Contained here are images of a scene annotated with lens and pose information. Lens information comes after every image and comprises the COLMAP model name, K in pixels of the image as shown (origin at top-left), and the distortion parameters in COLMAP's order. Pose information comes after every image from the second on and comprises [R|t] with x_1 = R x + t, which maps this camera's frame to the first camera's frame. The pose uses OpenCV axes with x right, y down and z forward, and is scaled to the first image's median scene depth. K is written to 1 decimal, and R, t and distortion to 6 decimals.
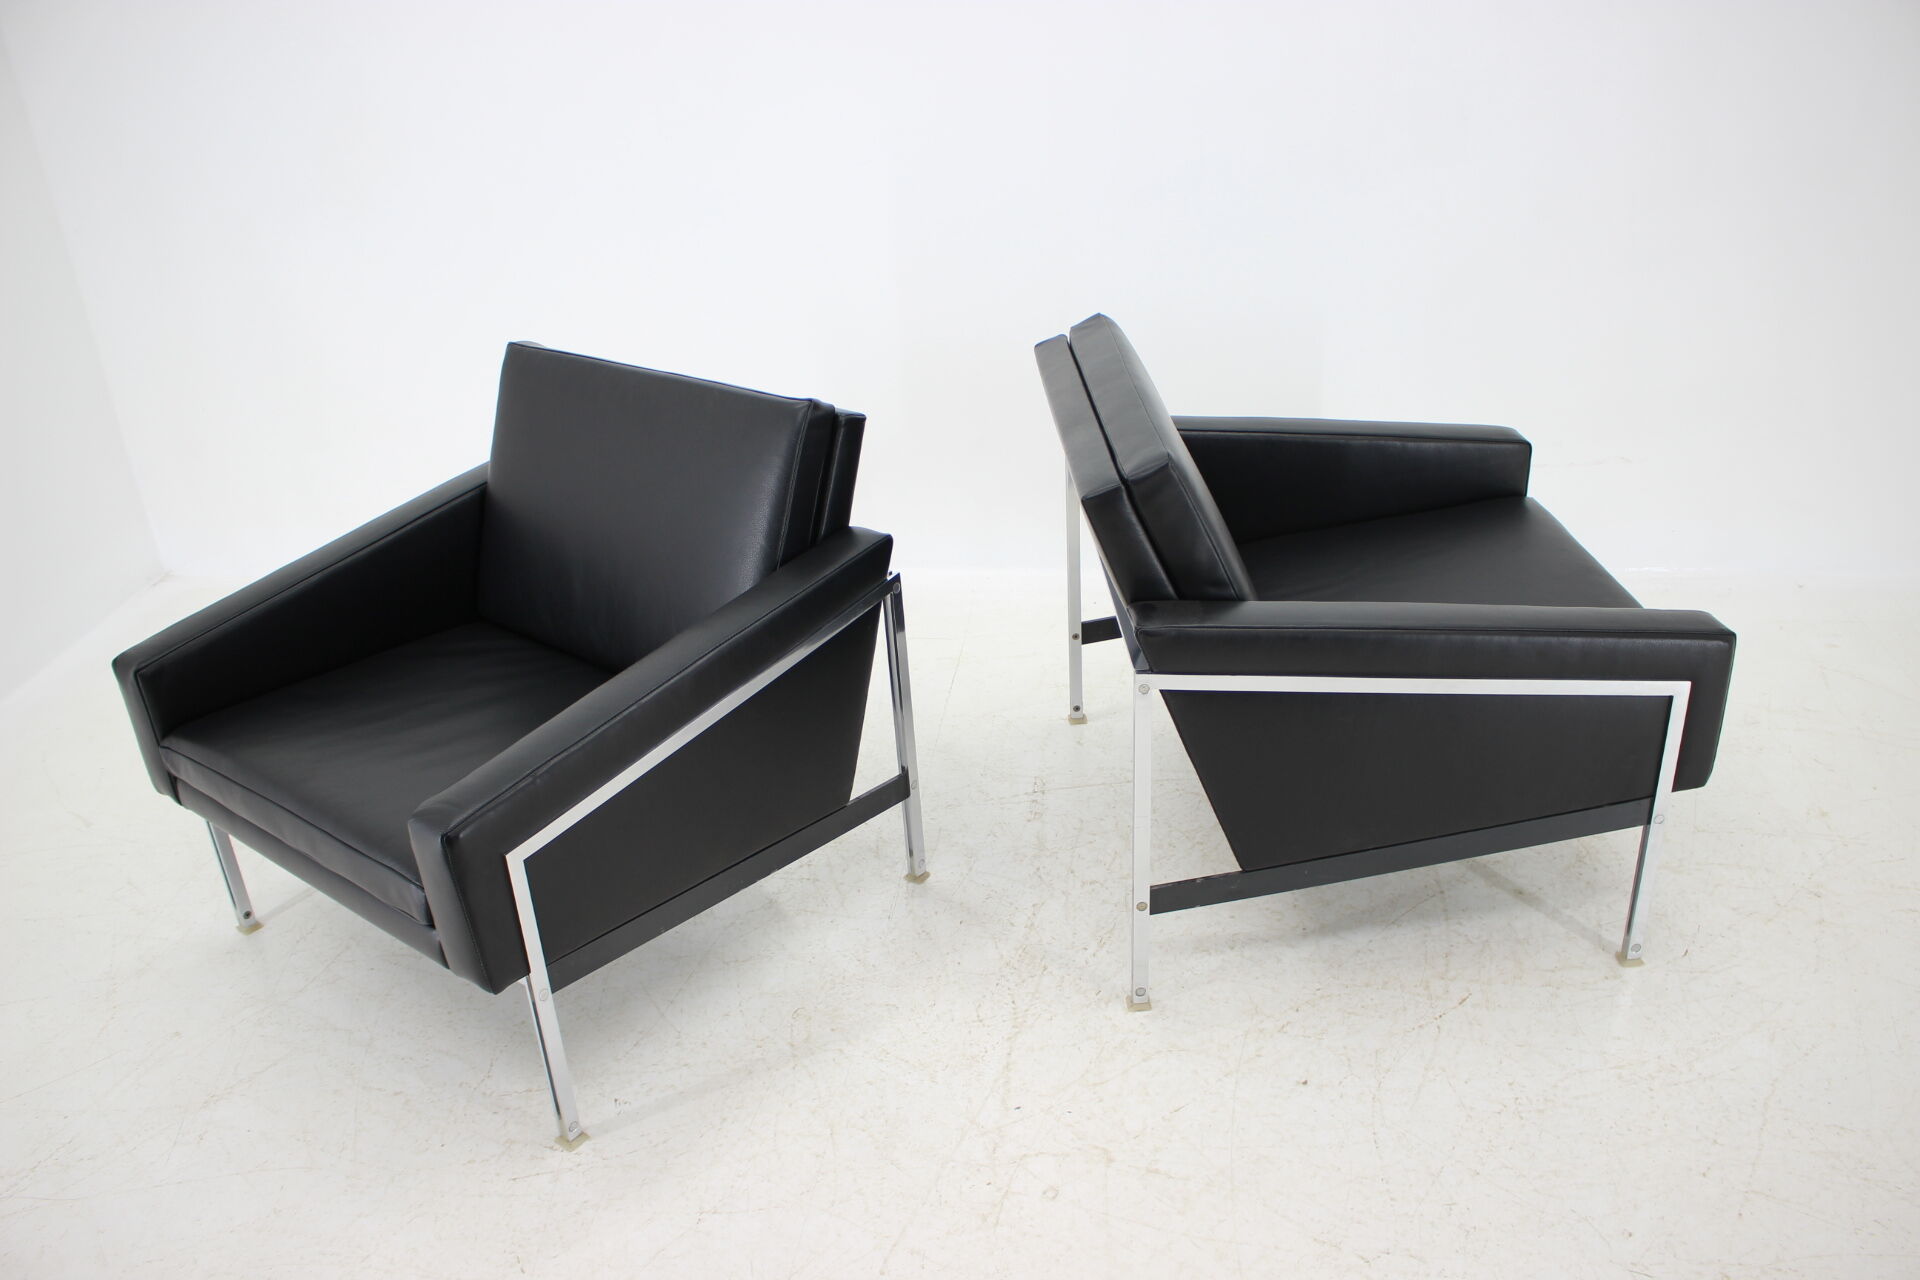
lens RADIAL K [[1588.9, 0, 960.0], [0, 1588.9, 640.0], [0, 0, 1]] dist [-0.097321, -0.000565]
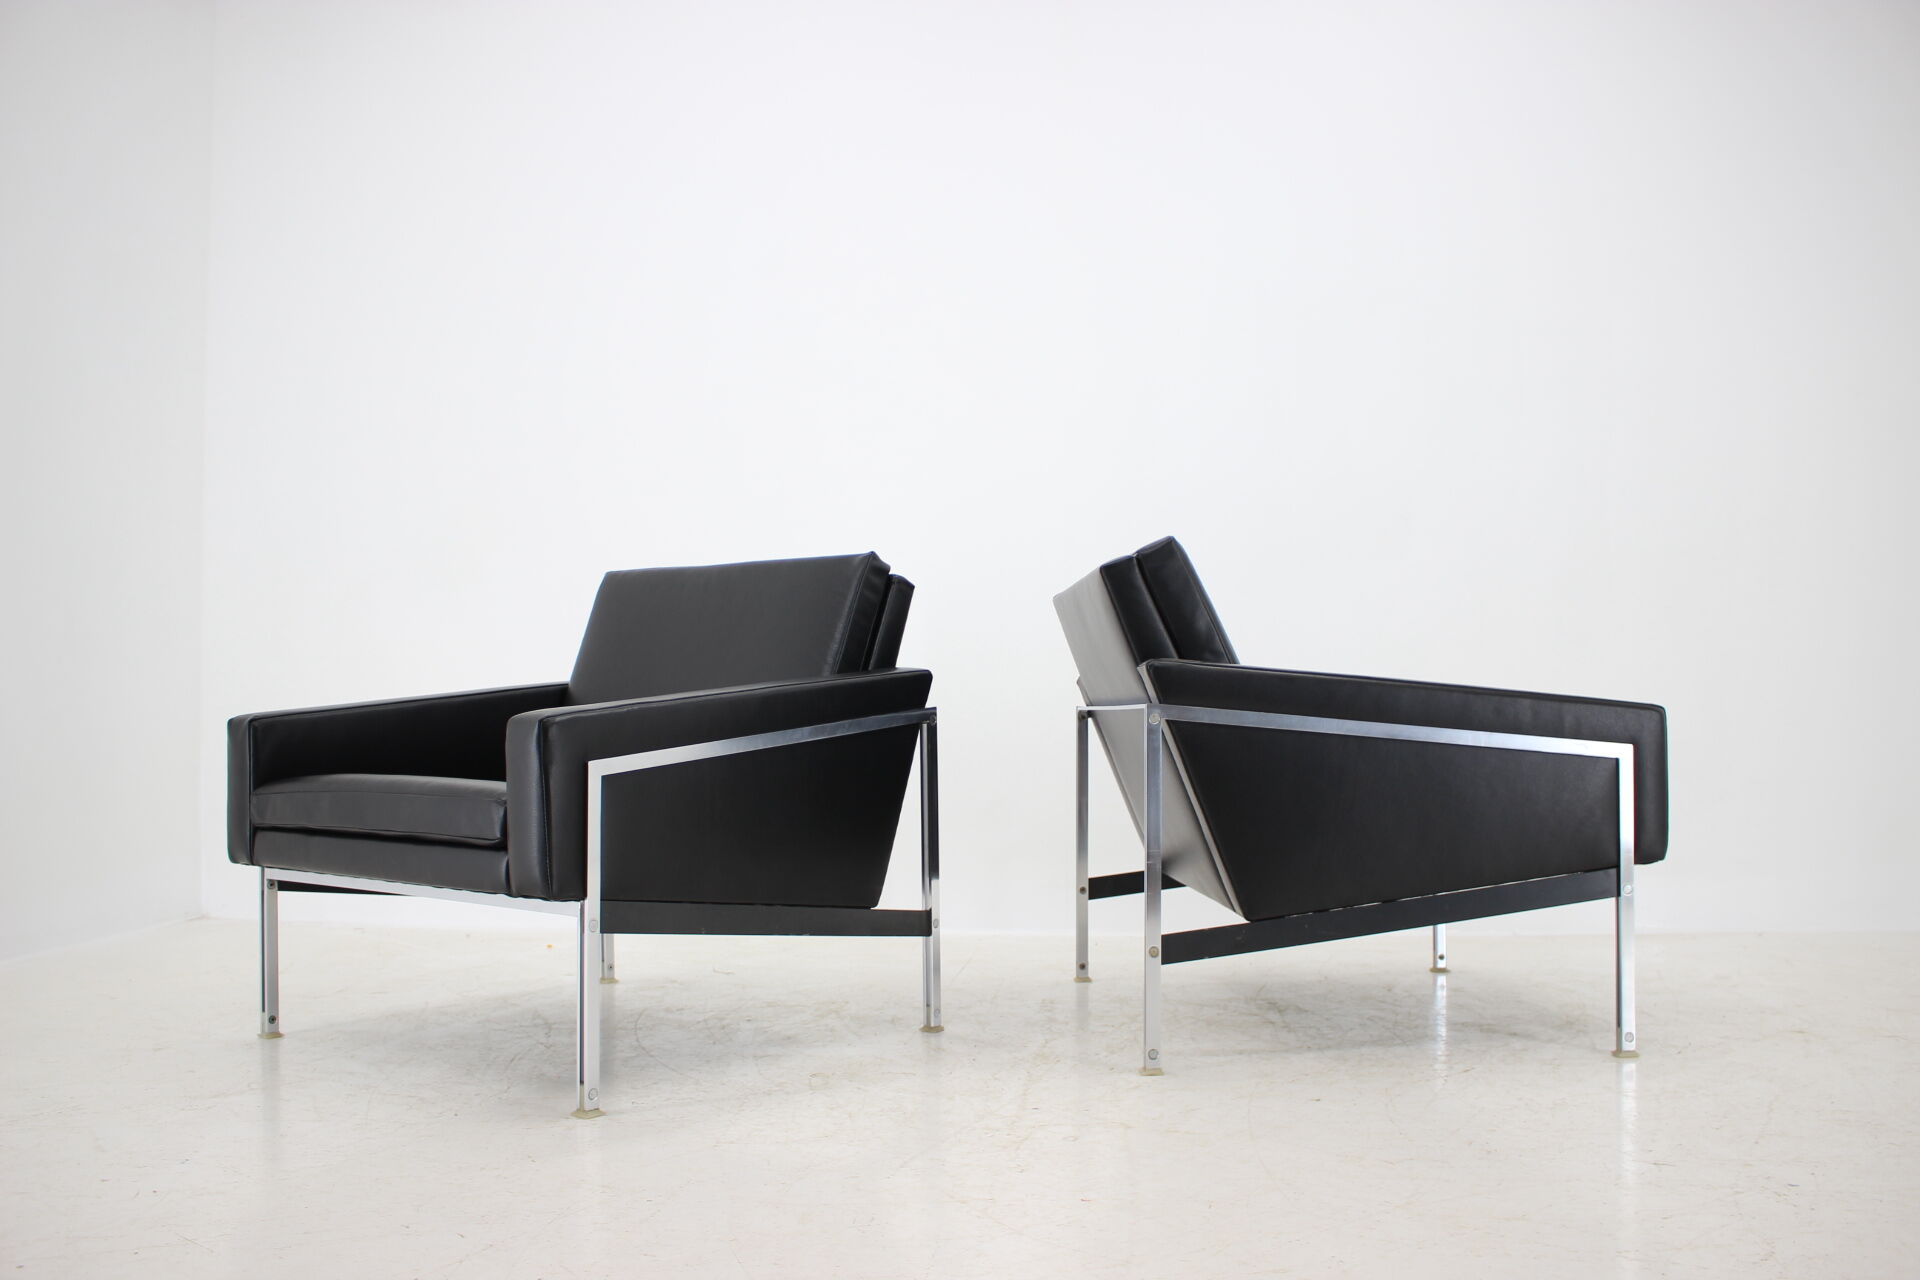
lens RADIAL K [[1619.6, 0, 960.0], [0, 1619.6, 640.0], [0, 0, 1]] dist [-0.099226, 0.002065]
pose [[0.998849, 0.047930, 0.001605, -0.024768], [-0.041132, 0.873428, -0.485213, 0.478210], [-0.024658, 0.484588, 0.874395, -0.039852]]
